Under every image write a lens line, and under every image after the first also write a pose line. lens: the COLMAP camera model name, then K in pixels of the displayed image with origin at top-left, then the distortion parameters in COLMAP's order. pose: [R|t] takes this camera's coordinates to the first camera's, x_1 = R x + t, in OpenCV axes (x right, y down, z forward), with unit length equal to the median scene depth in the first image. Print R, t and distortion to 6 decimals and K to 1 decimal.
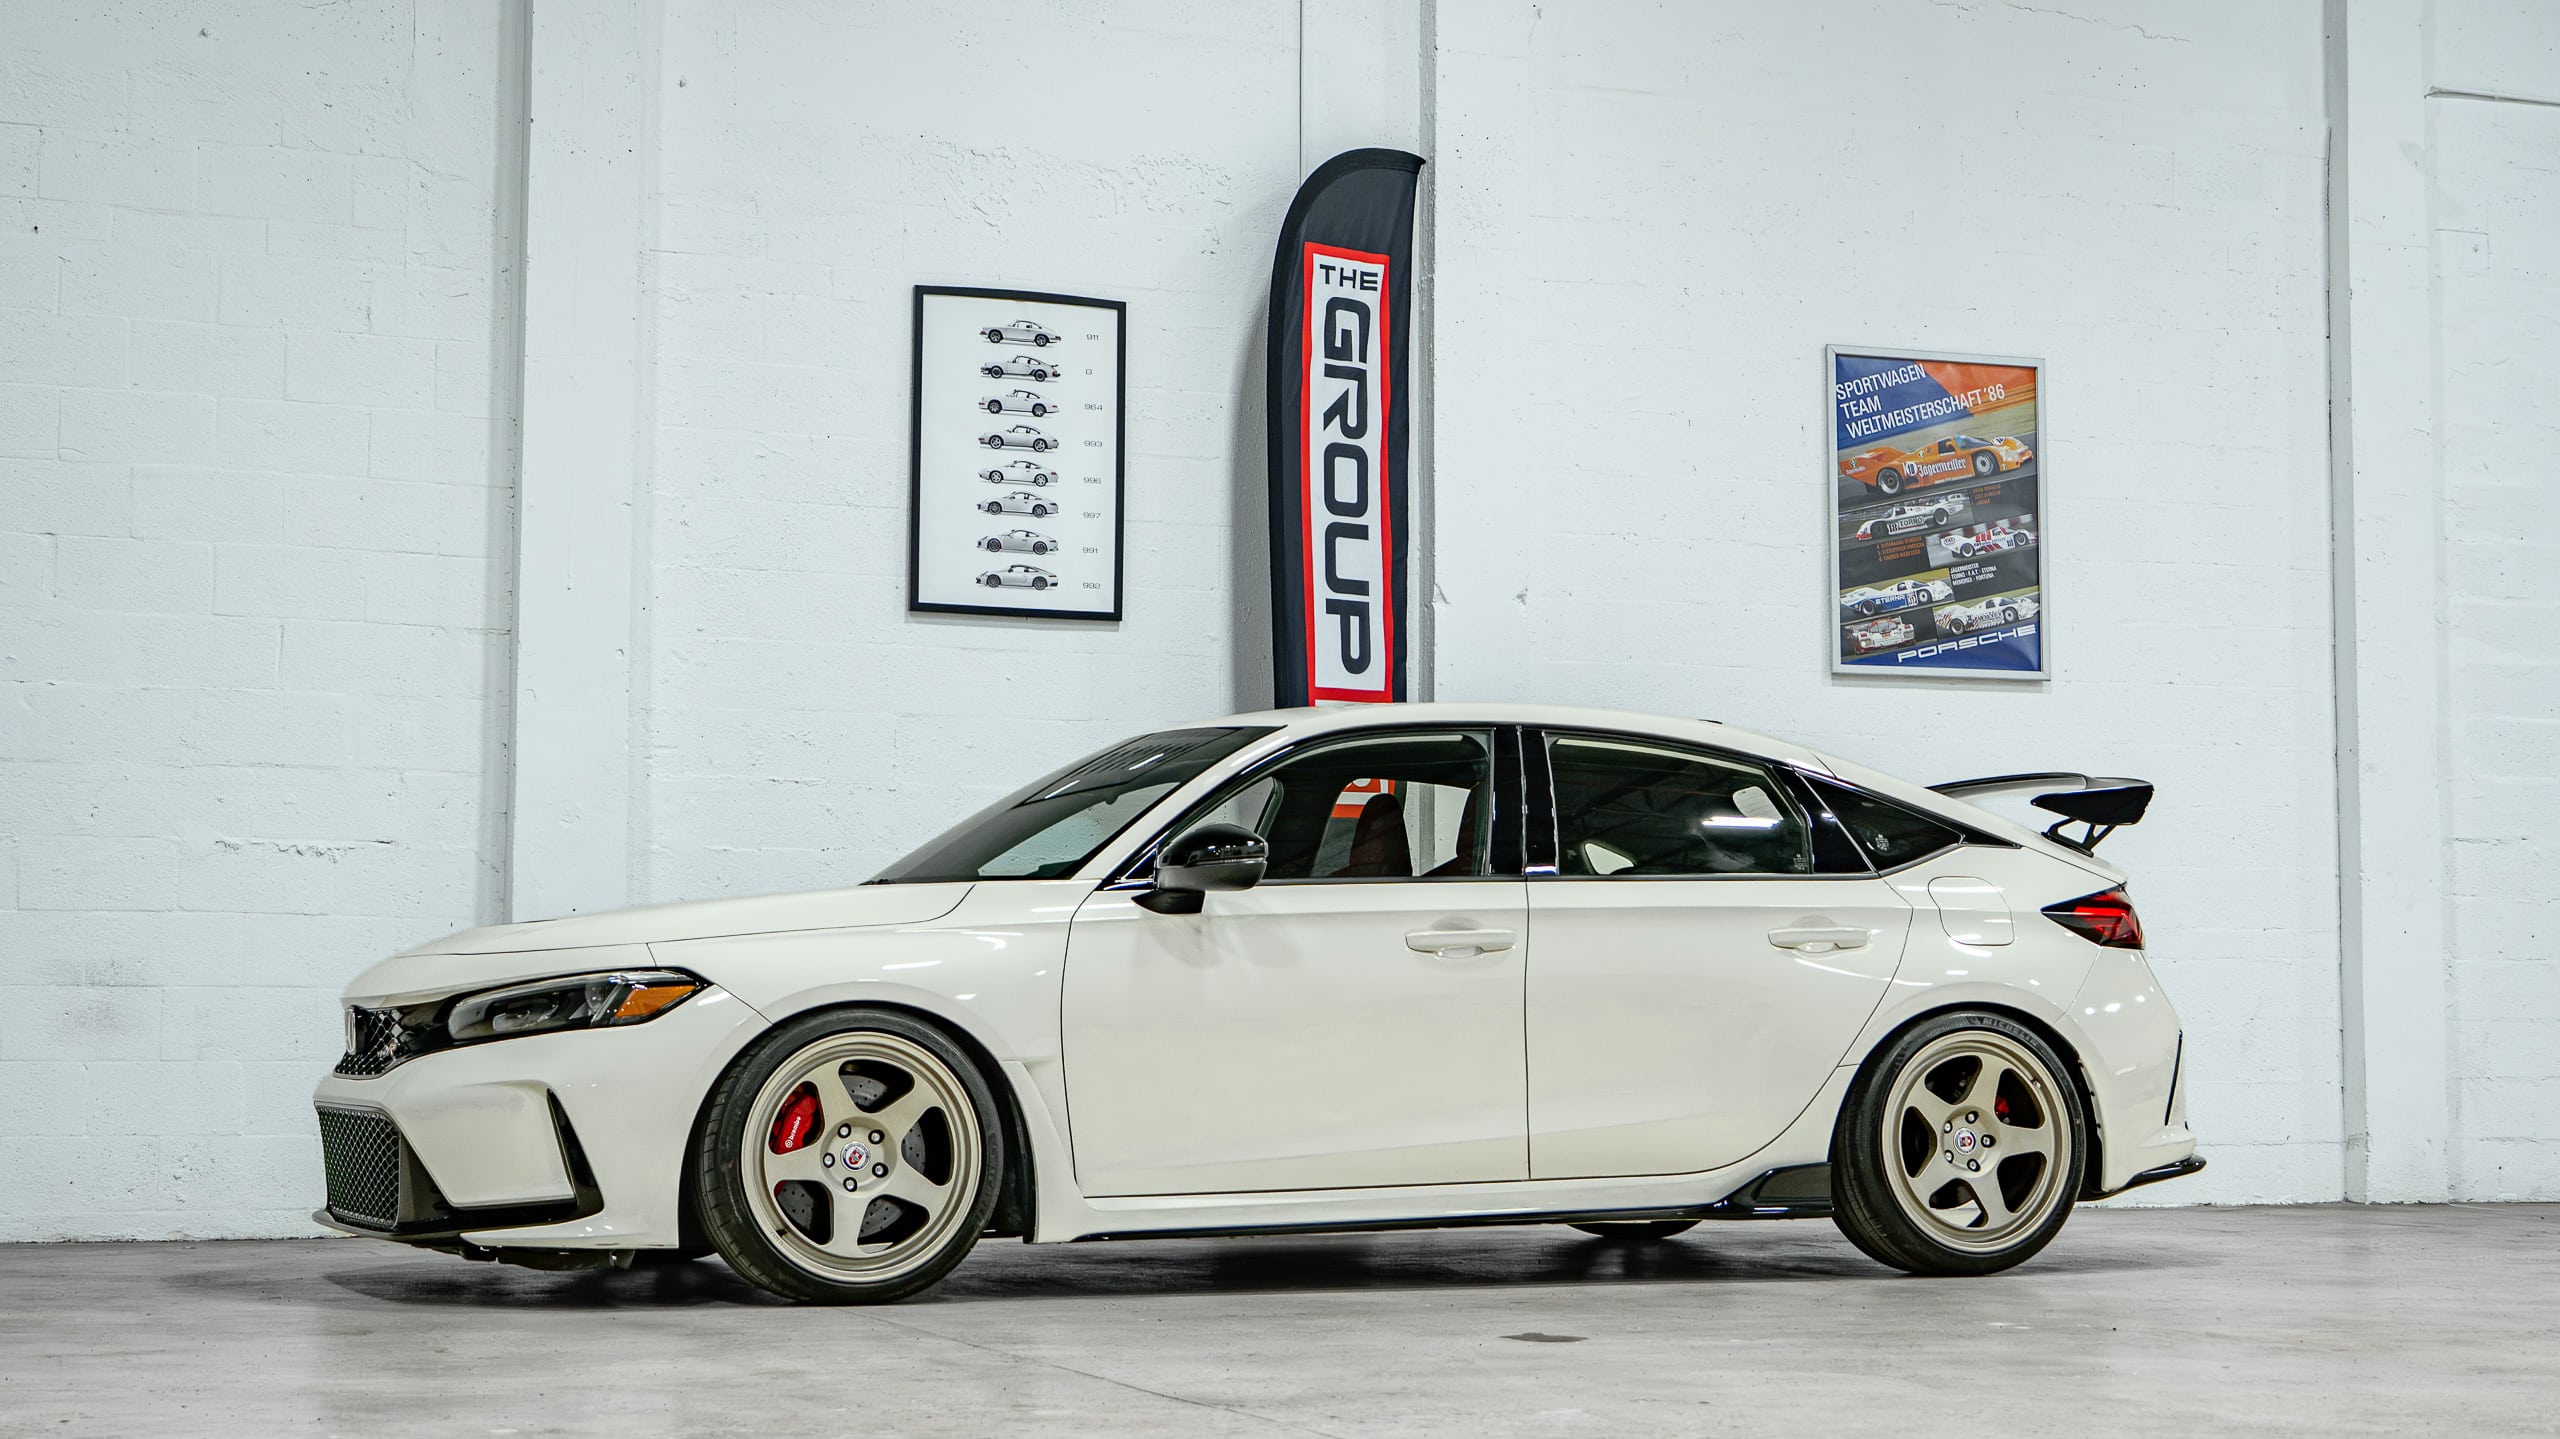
lens RADIAL K [[3813.3, 0, 1299.2], [0, 3813.3, 704.2], [0, 0, 1]] dist [0.037667, 0.000000]
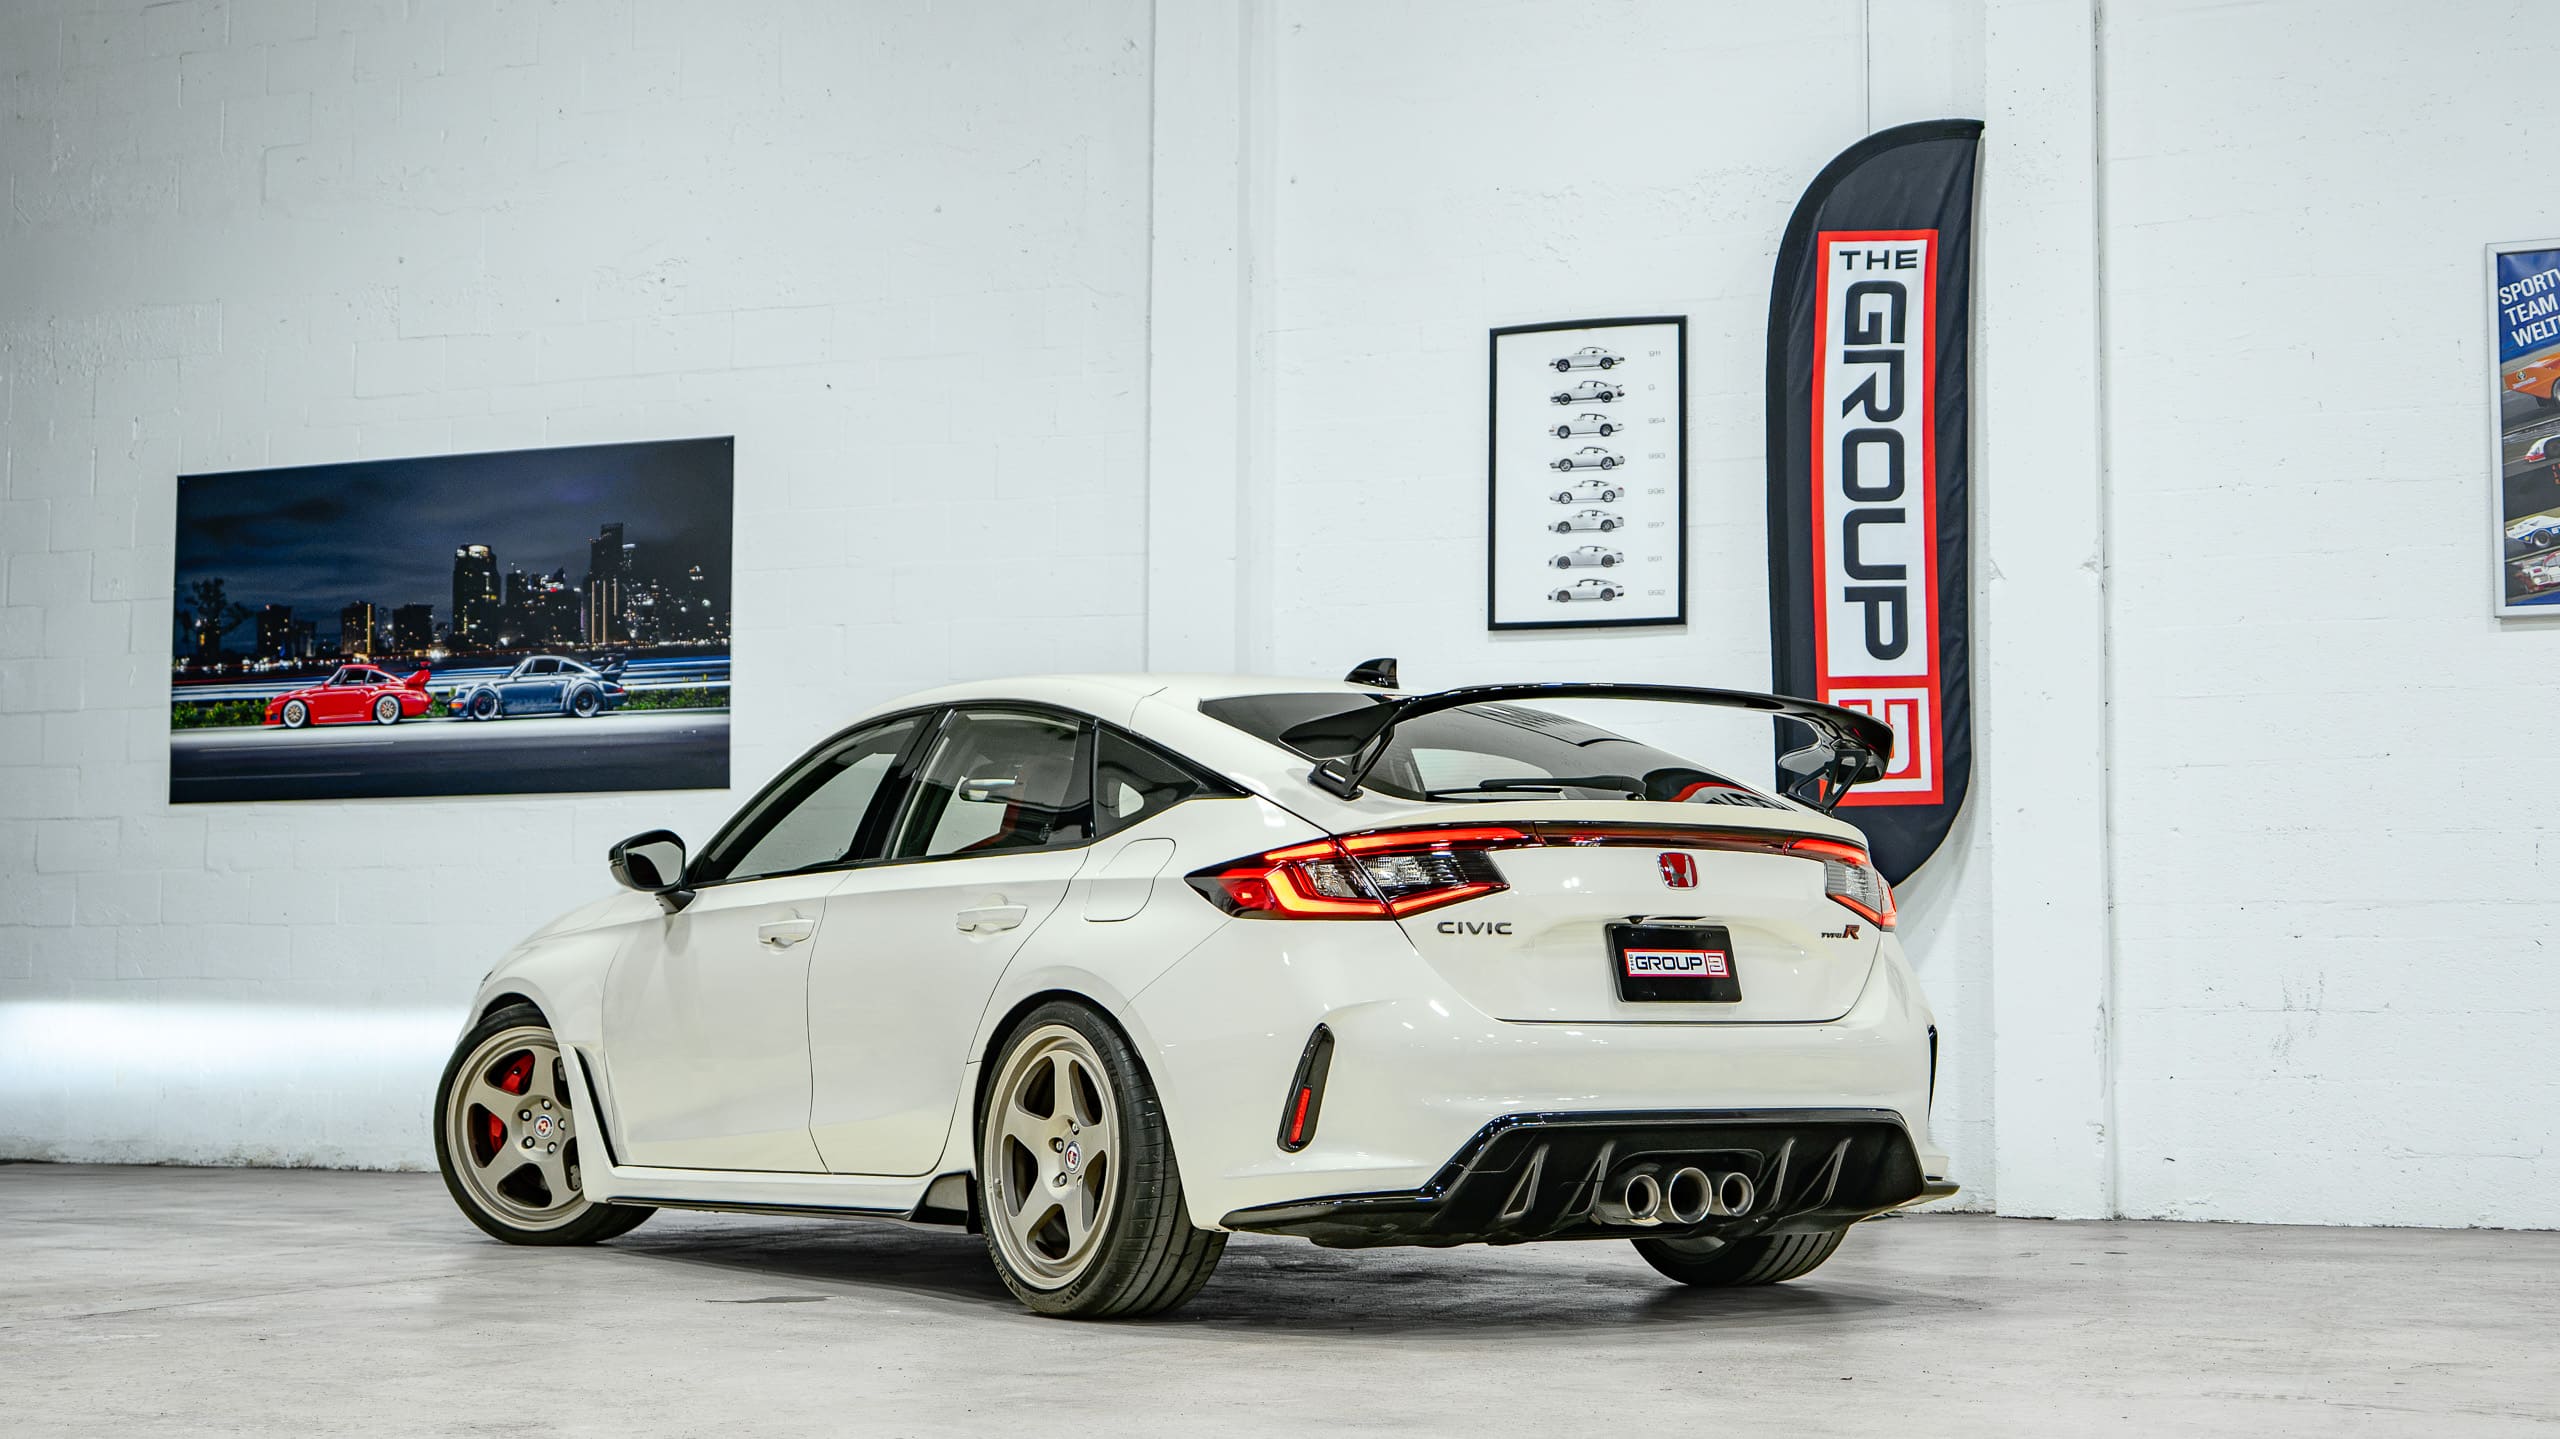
lens RADIAL K [[3714.6, 0, 1392.5], [0, 3714.6, 696.5], [0, 0, 1]] dist [0.012056, 0.000000]
pose [[0.708366, -0.057183, -0.703525, 0.605096], [0.058148, 0.998053, -0.022573, 0.015812], [0.703446, -0.024919, 0.710312, 0.229323]]
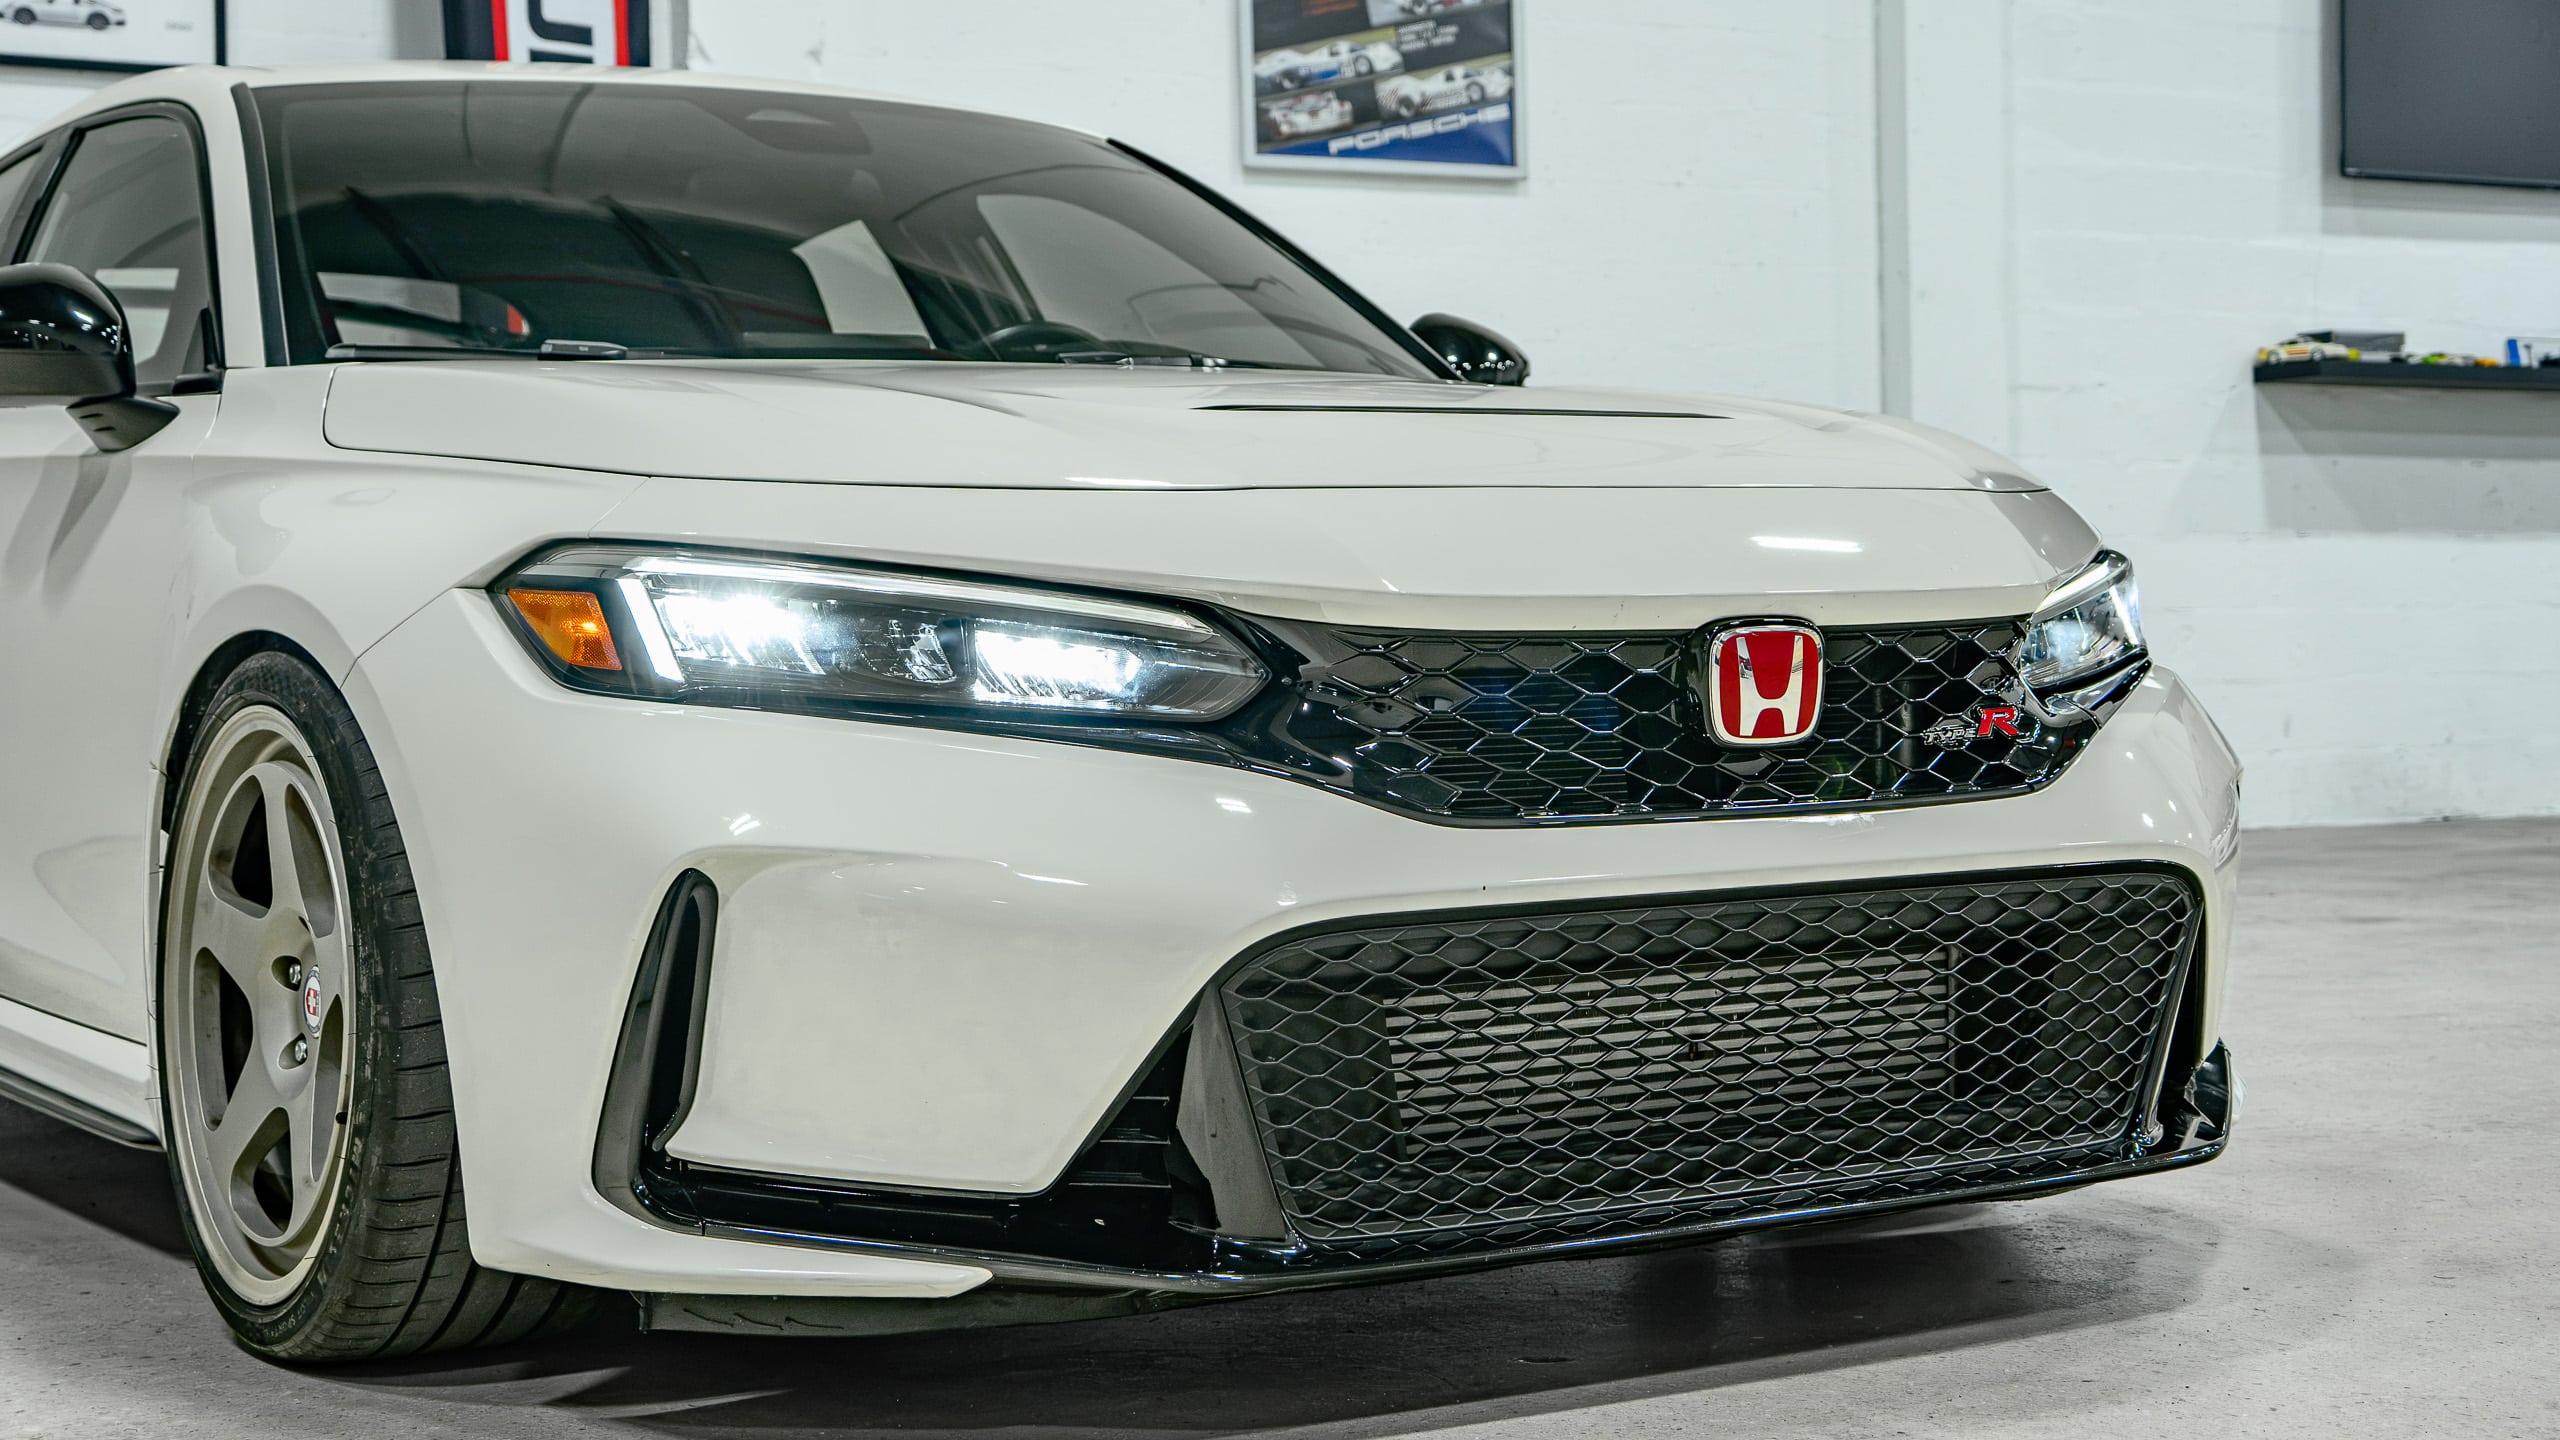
lens RADIAL K [[3813.3, 0, 1292.4], [0, 3813.3, 622.1], [0, 0, 1]] dist [0.037667, 0.000000]
pose [[0.987723, -0.019580, 0.154984, 0.034709], [0.006748, 0.996536, 0.082894, 0.020086], [-0.156070, -0.080830, 0.984433, 0.280361]]
